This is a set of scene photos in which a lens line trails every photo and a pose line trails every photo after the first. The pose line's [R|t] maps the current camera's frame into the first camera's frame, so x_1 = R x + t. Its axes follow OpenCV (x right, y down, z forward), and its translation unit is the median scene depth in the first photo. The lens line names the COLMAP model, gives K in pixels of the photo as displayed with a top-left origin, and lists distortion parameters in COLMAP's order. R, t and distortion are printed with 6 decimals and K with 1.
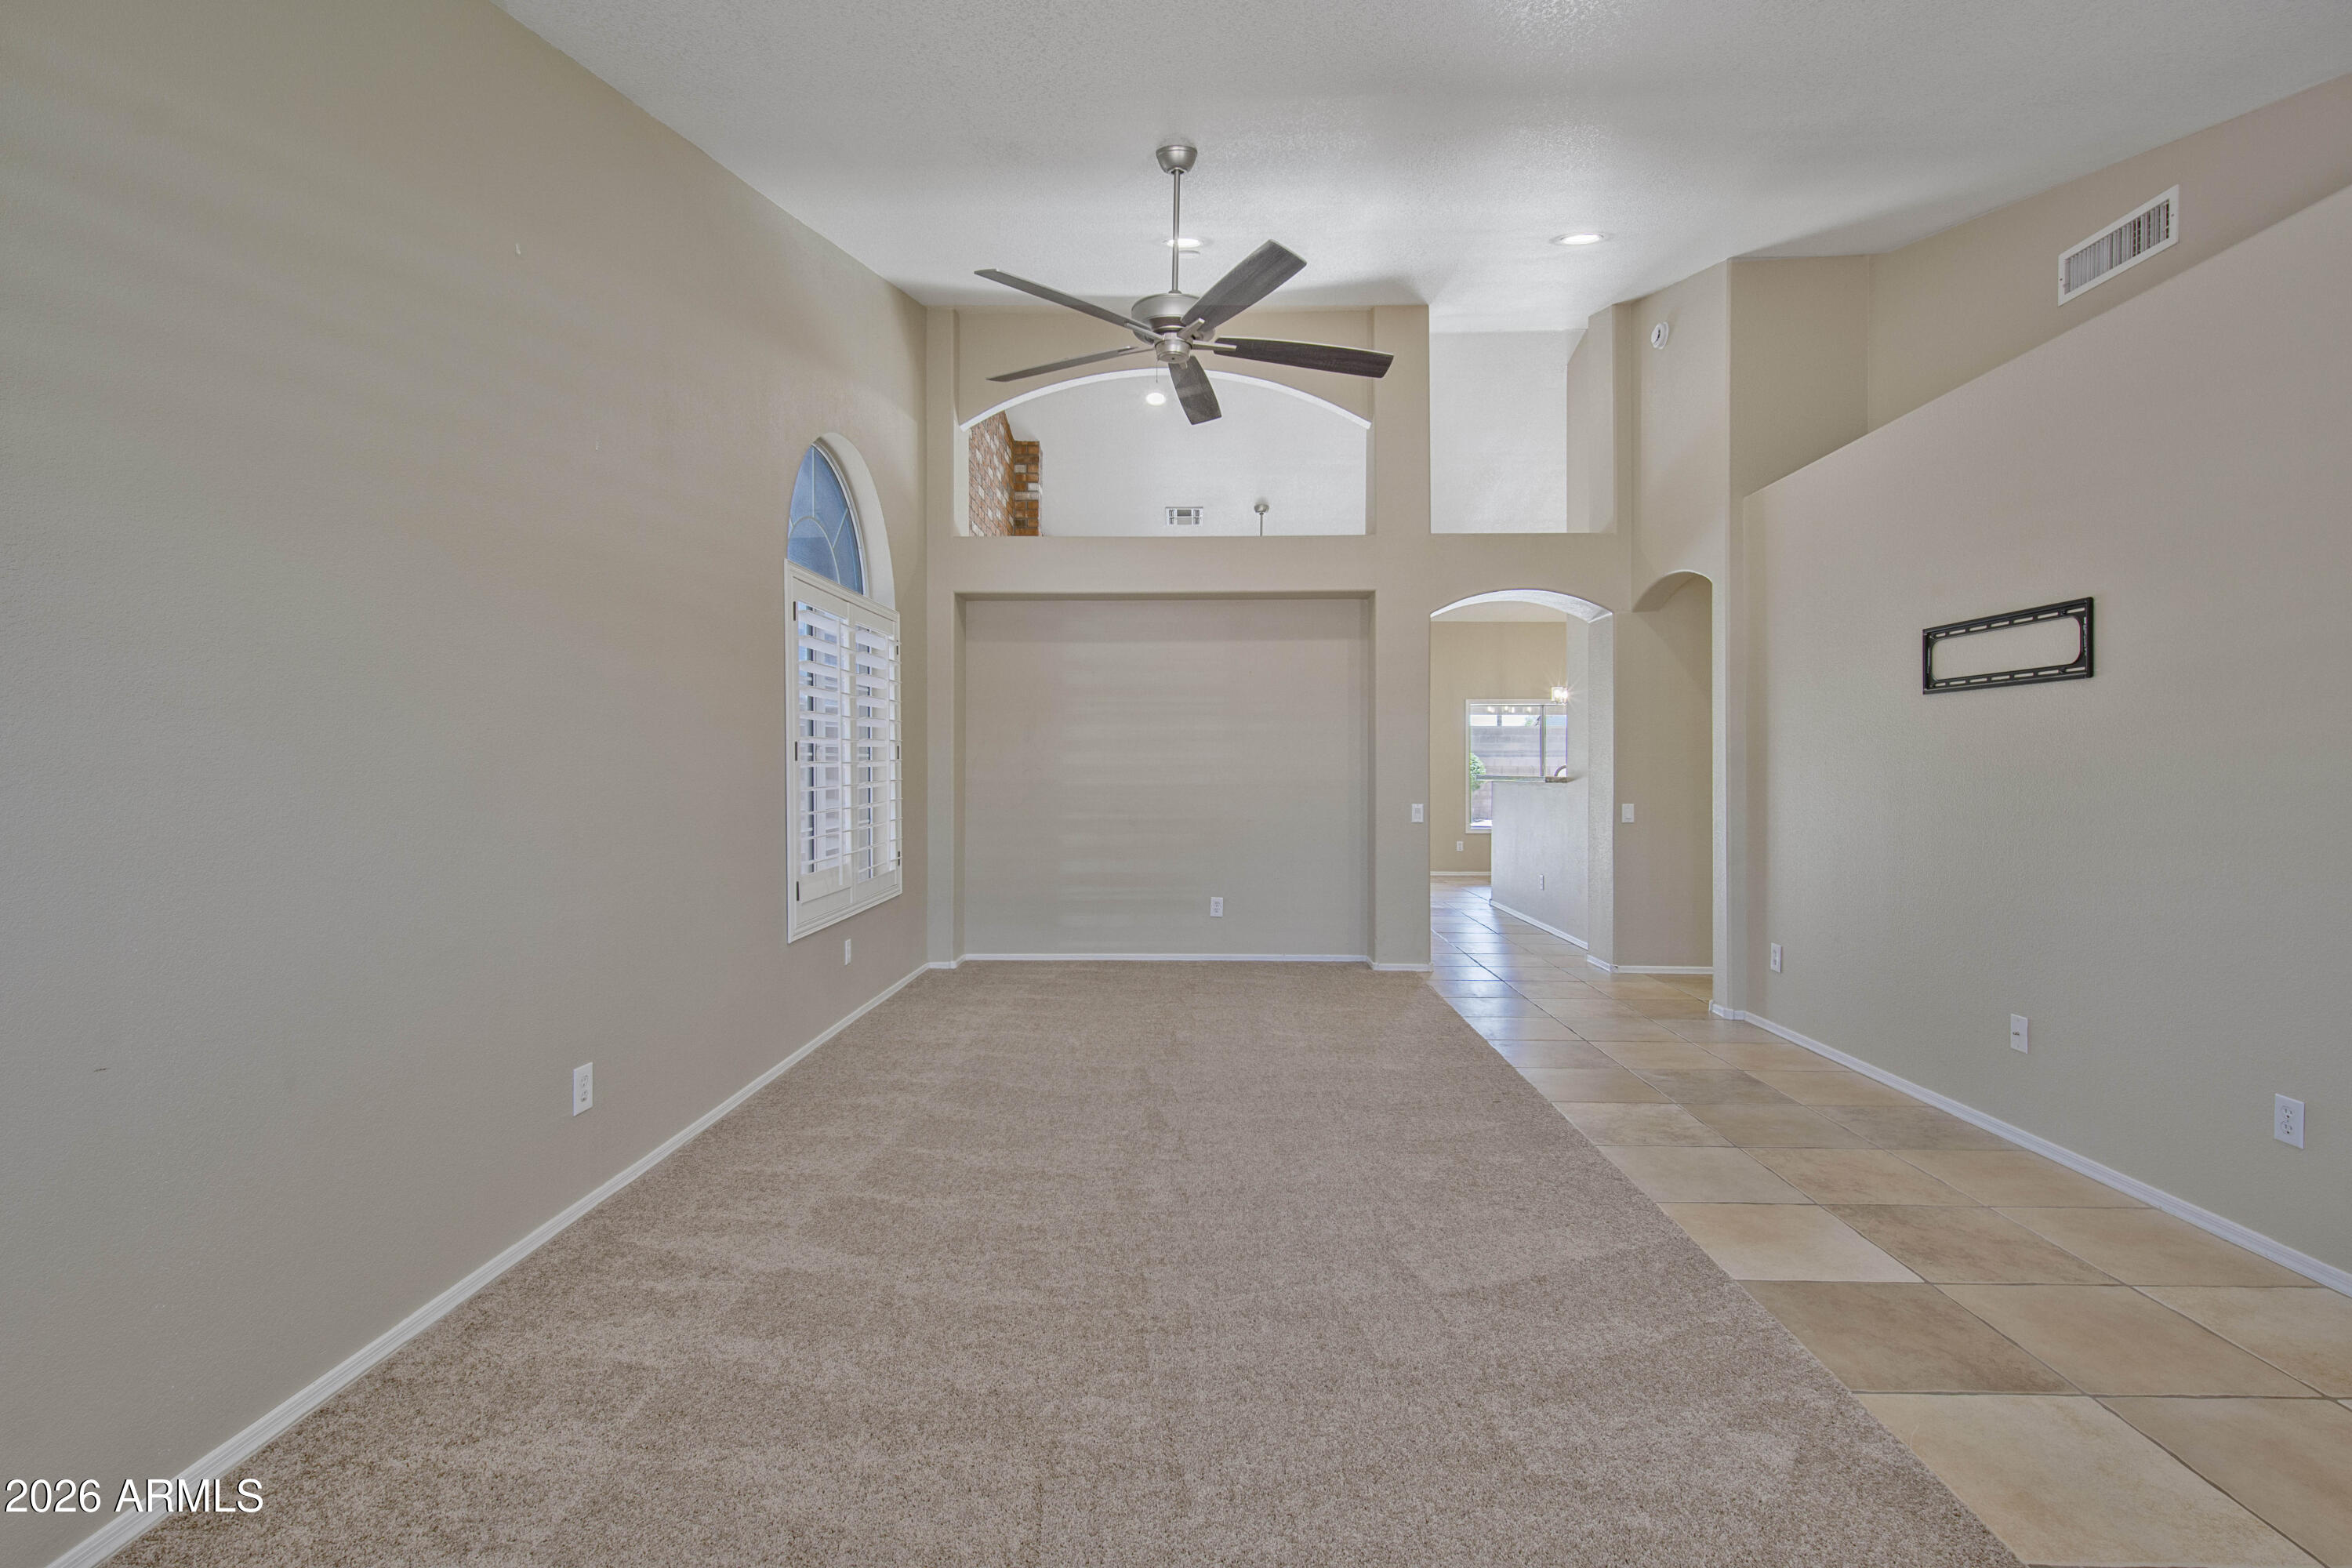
lens RADIAL K [[1070.2, 0, 1162.2], [0, 1070.2, 764.6], [0, 0, 1]] dist [0.028043, -0.016836]
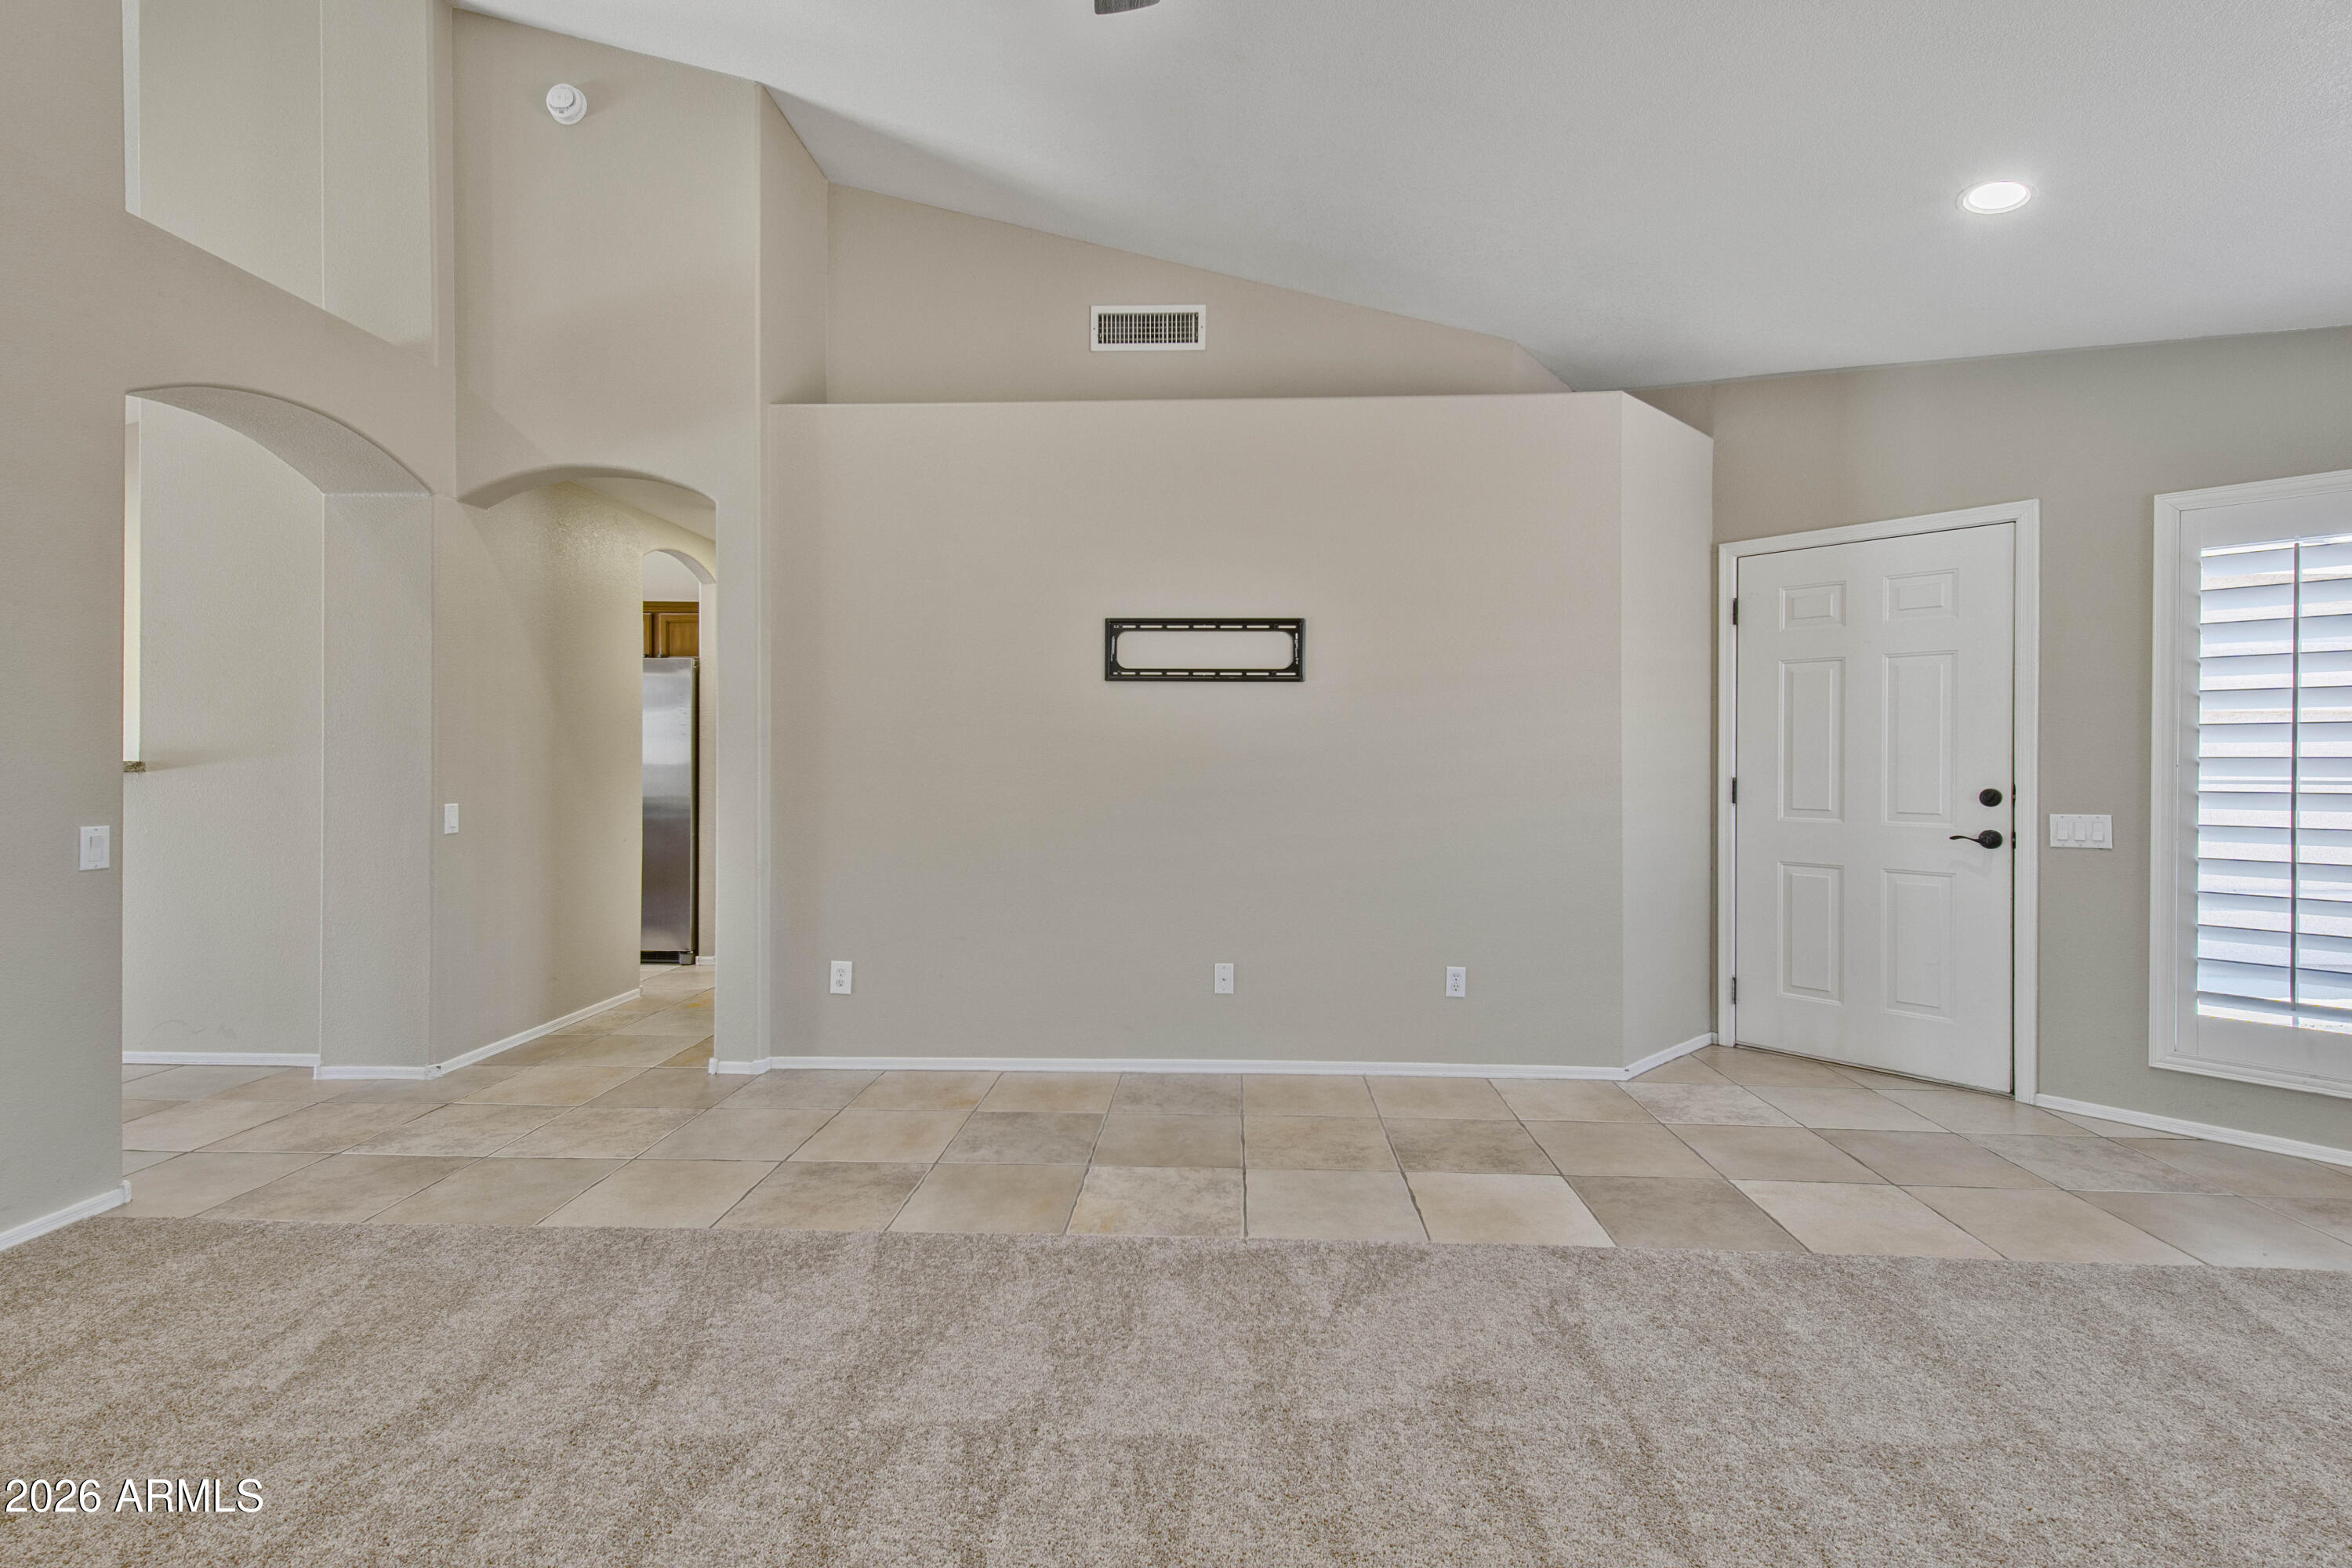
lens RADIAL K [[1070.2, 0, 1162.2], [0, 1070.2, 764.6], [0, 0, 1]] dist [0.028043, -0.016836]
pose [[-0.001294, -0.005347, 0.999985, -0.354338], [-0.009166, 0.999944, 0.005335, 0.010349], [-0.999957, -0.009159, -0.001343, 1.030999]]
